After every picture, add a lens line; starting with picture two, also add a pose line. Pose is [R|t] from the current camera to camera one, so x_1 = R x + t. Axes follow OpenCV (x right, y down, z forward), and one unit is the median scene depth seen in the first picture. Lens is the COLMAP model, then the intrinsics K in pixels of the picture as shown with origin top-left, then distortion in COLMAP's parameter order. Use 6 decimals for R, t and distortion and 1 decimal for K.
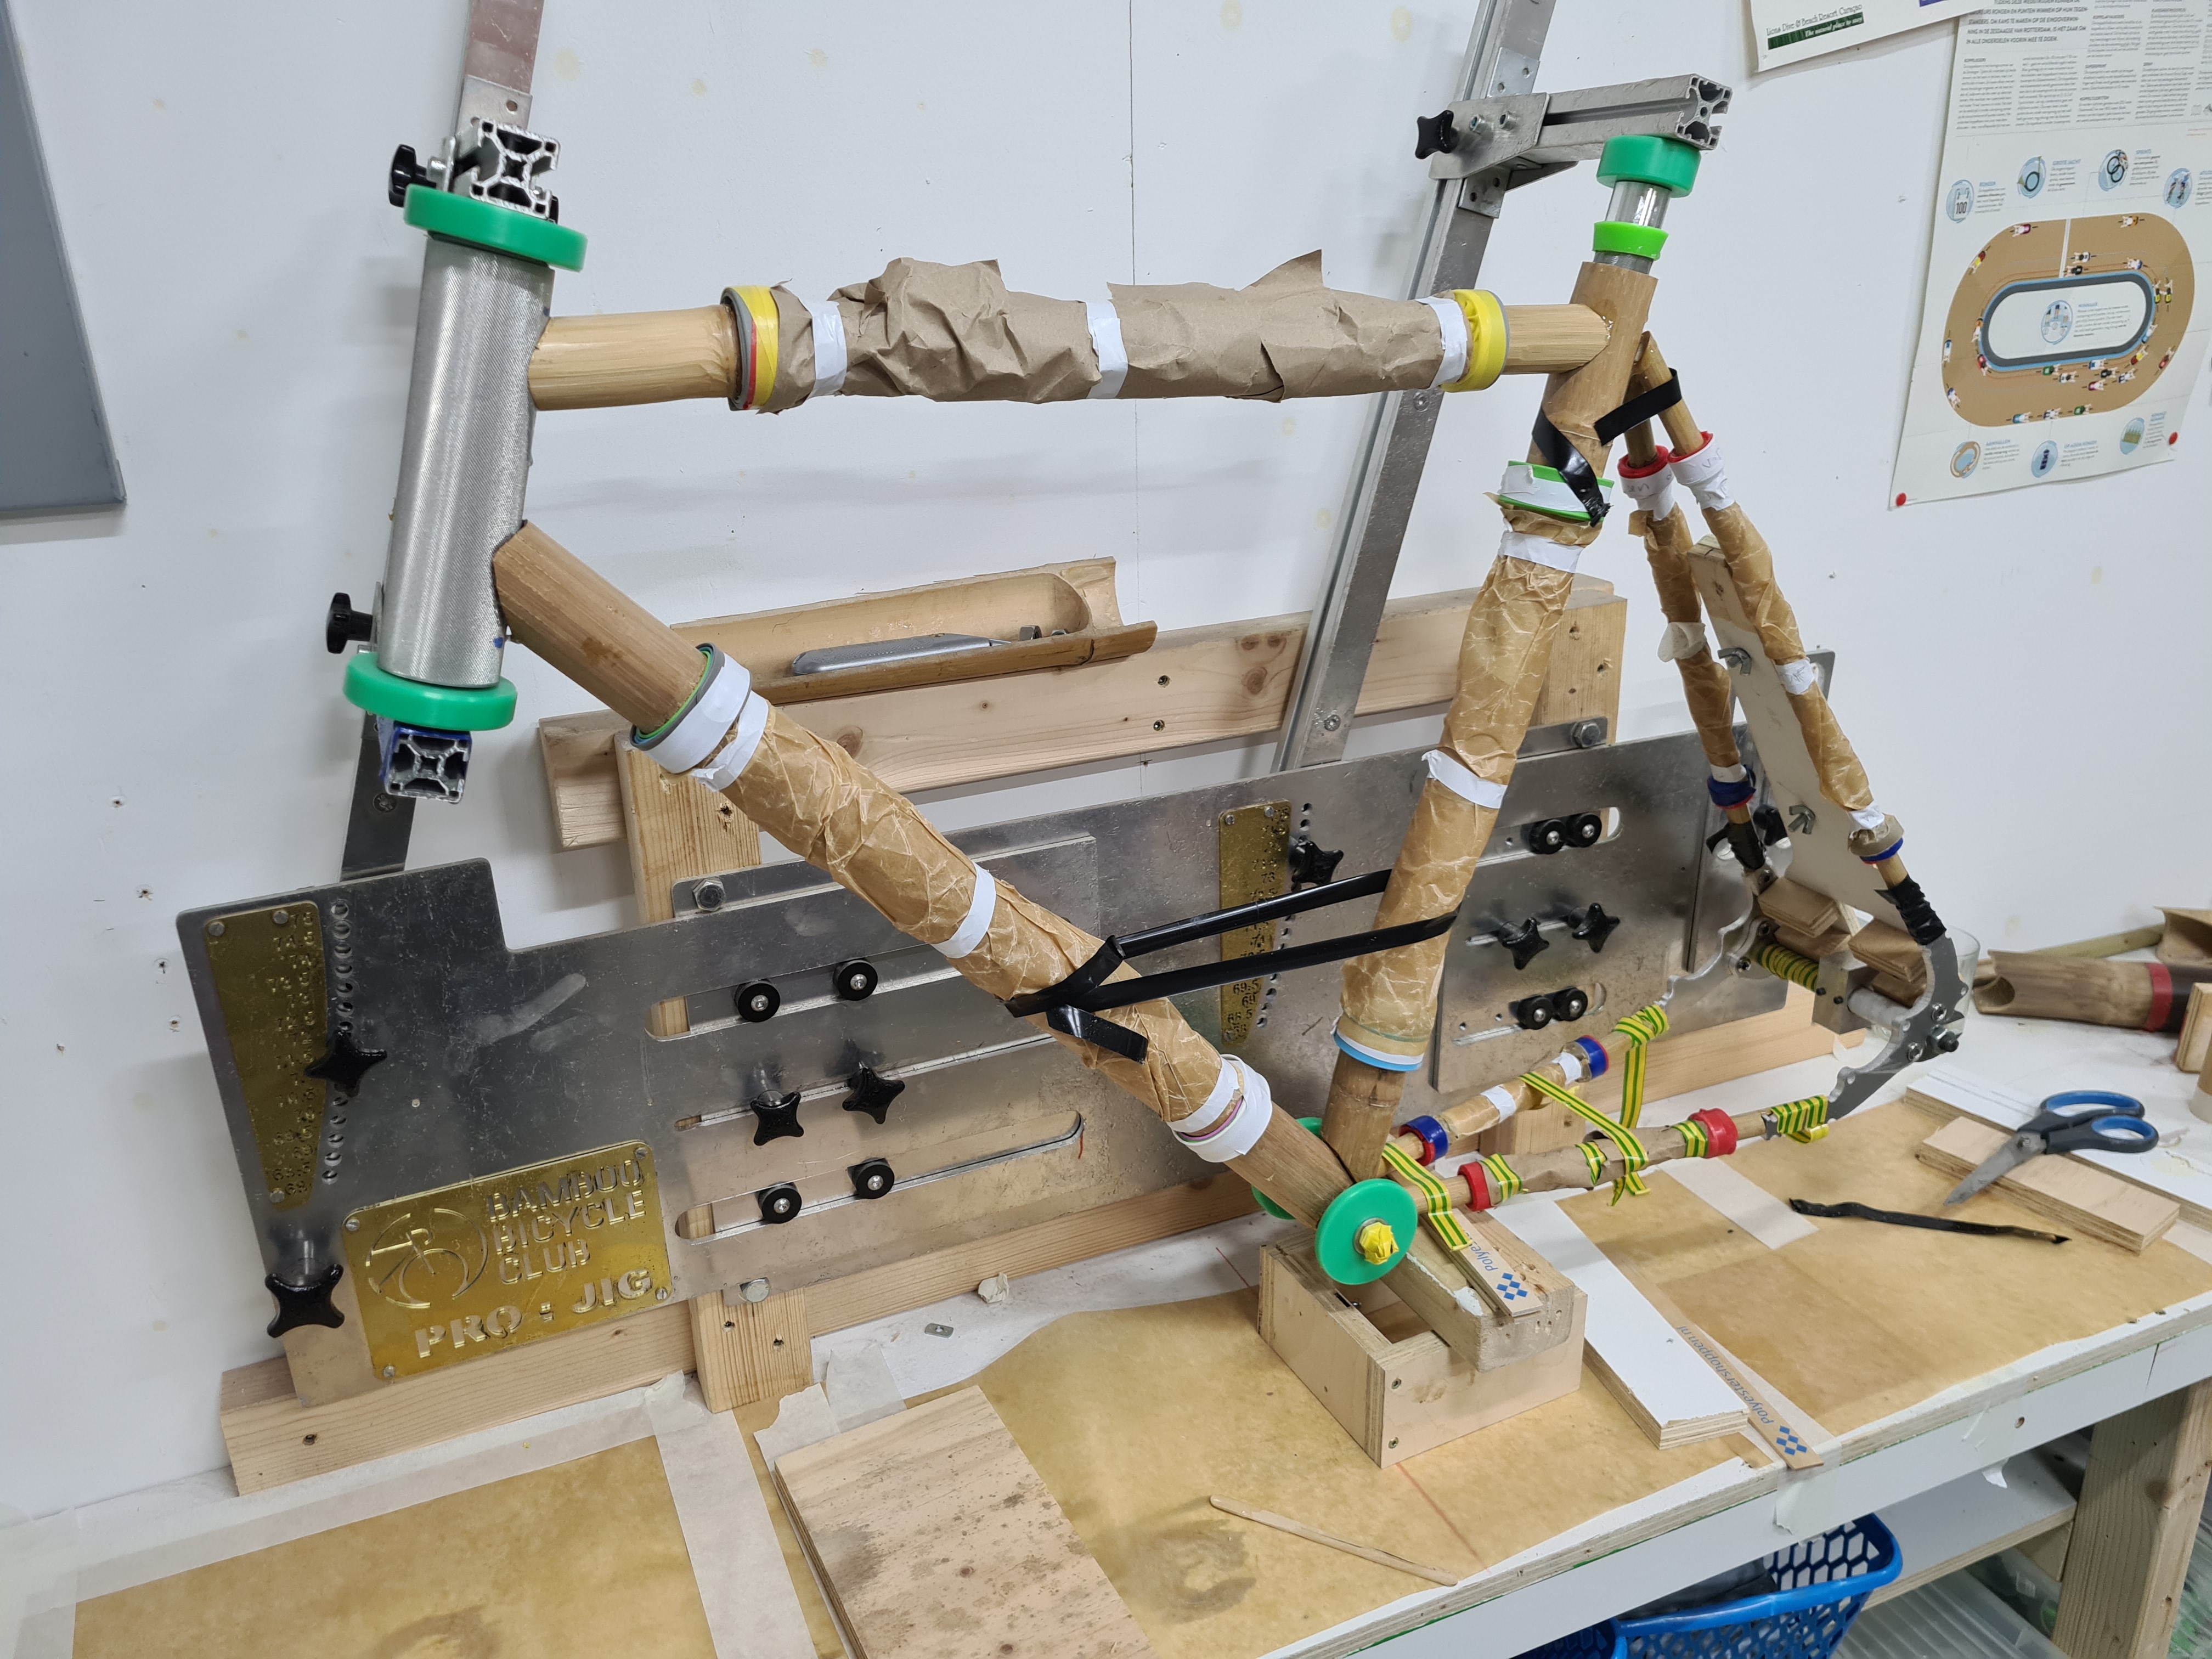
lens RADIAL K [[1706.1, 0, 1097.3], [0, 1706.1, 818.0], [0, 0, 1]] dist [0.047150, -0.021887]
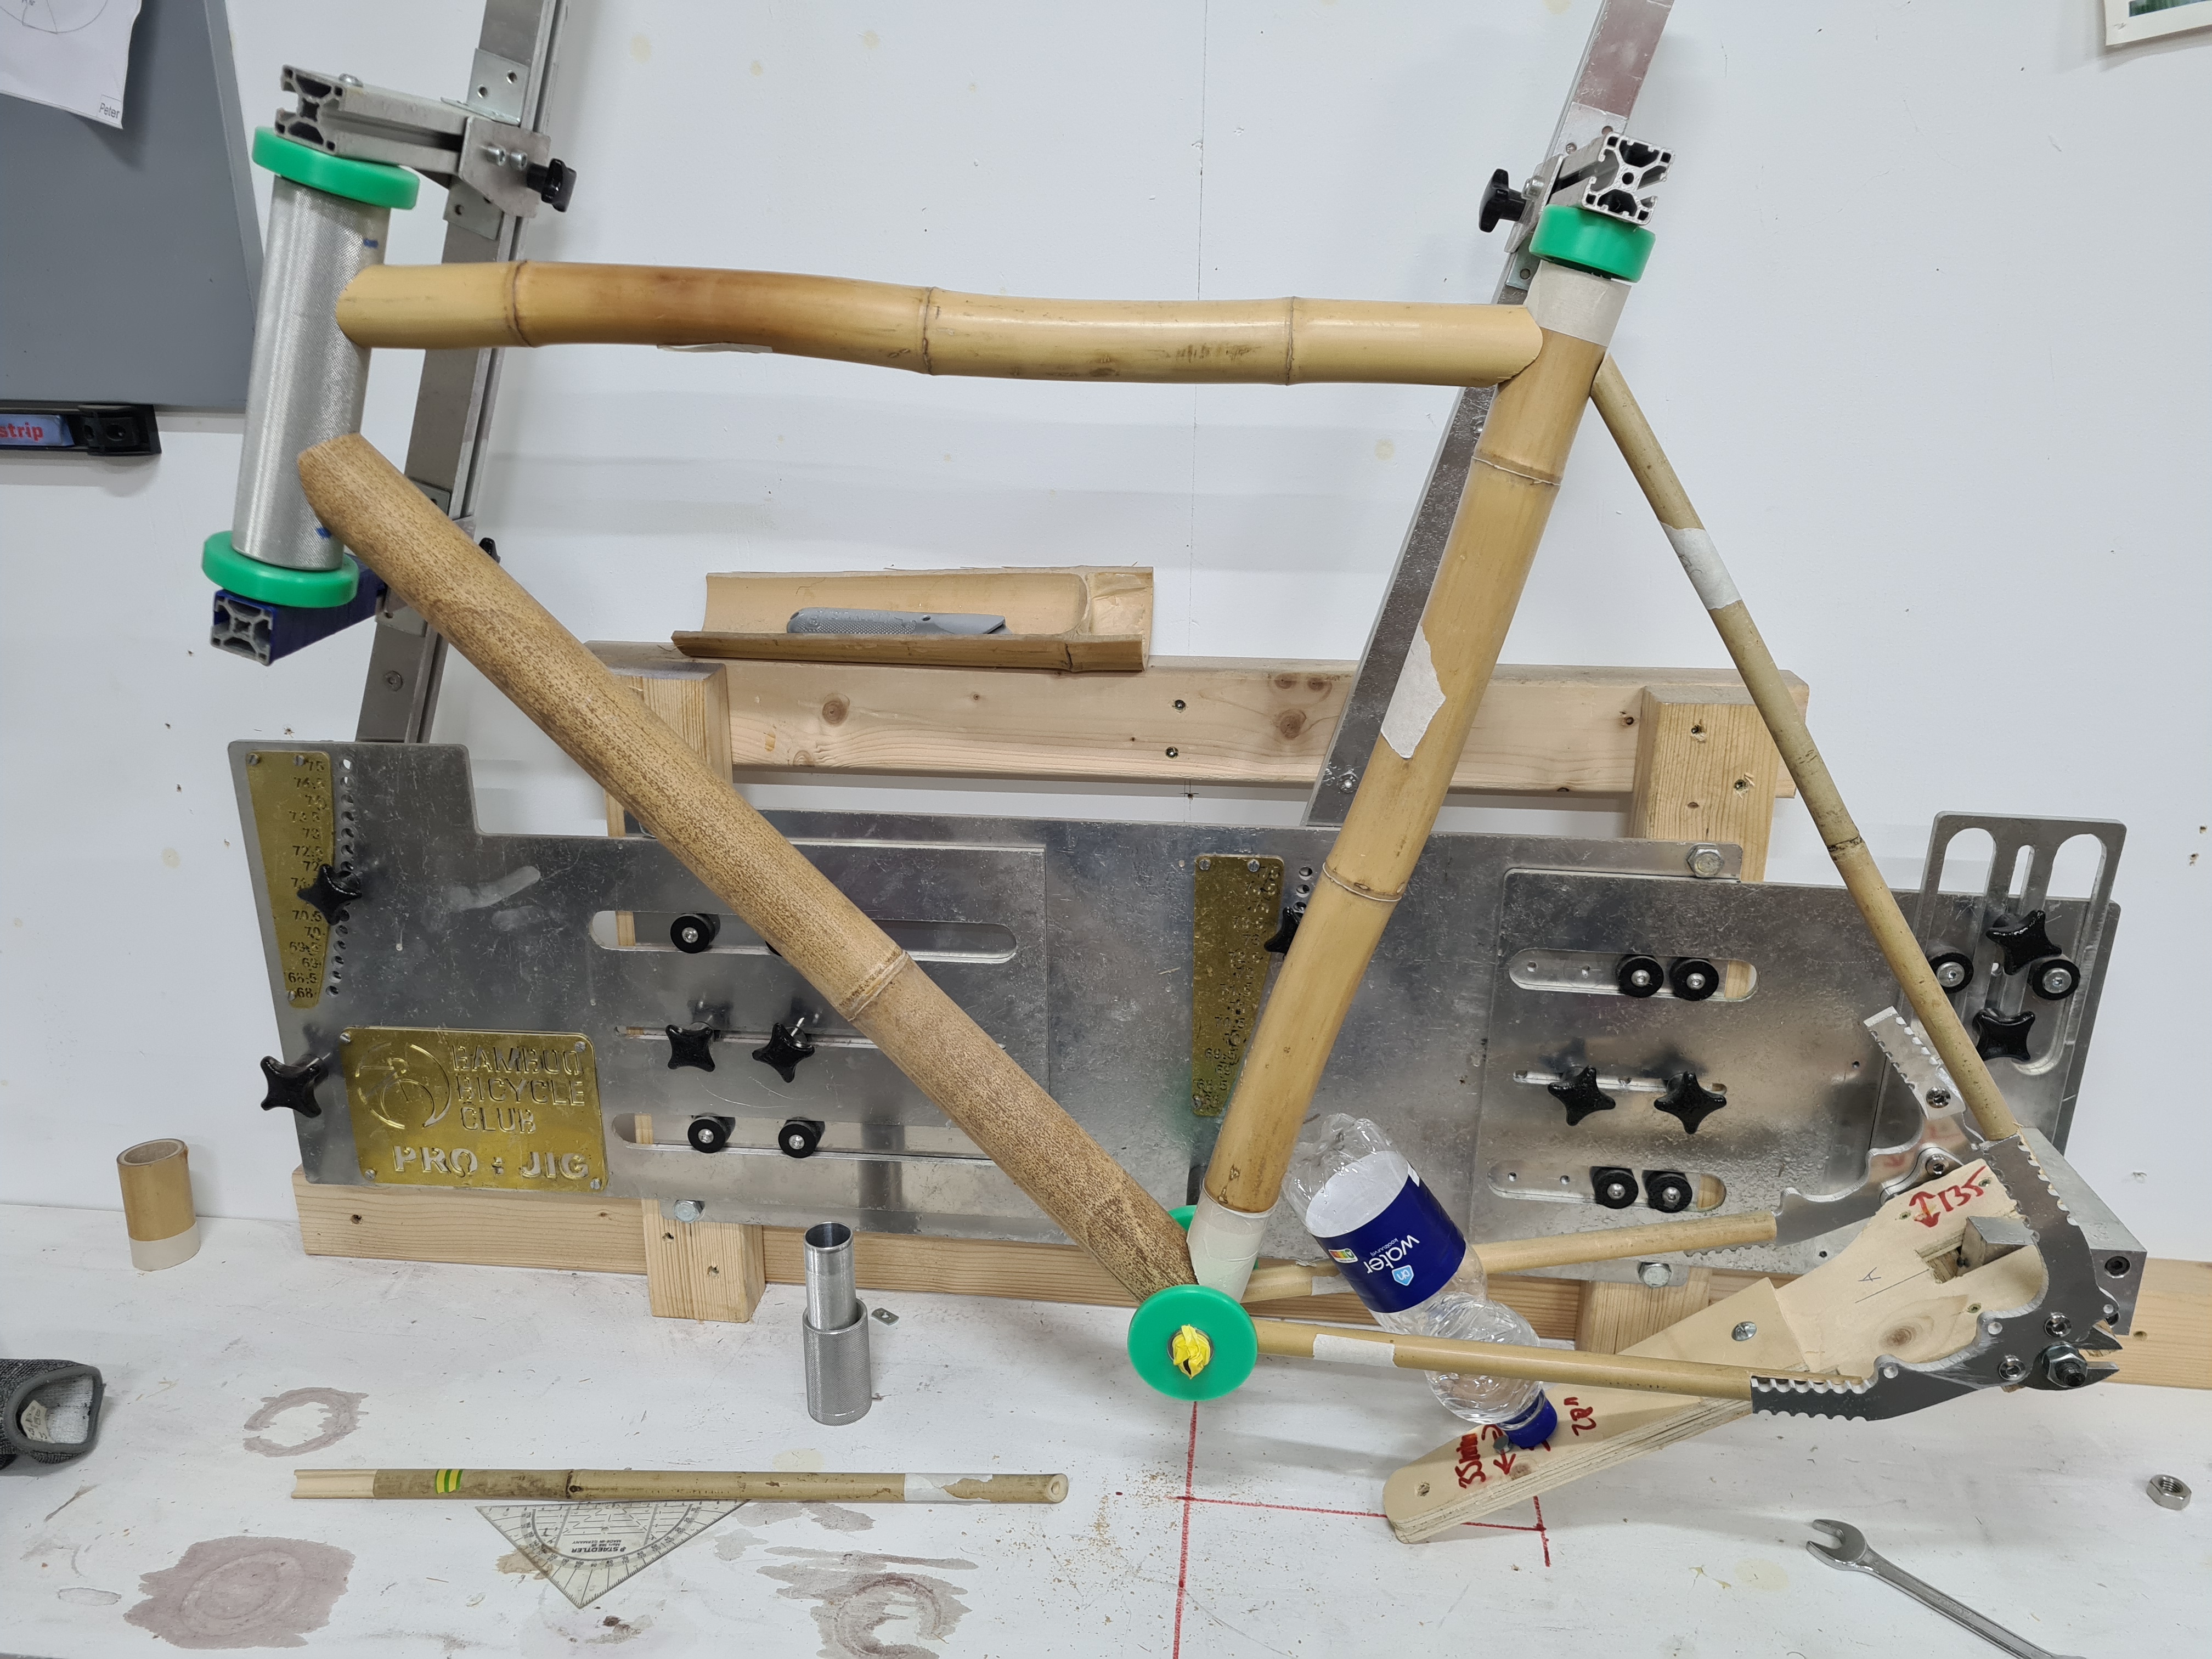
lens RADIAL K [[1706.1, 0, 1103.9], [0, 1706.1, 826.4], [0, 0, 1]] dist [0.047150, -0.021887]
pose [[0.864100, 0.187127, -0.467242, 0.501289], [-0.200927, 0.979388, 0.020650, -0.029887], [0.461475, 0.076038, 0.883888, 0.183344]]
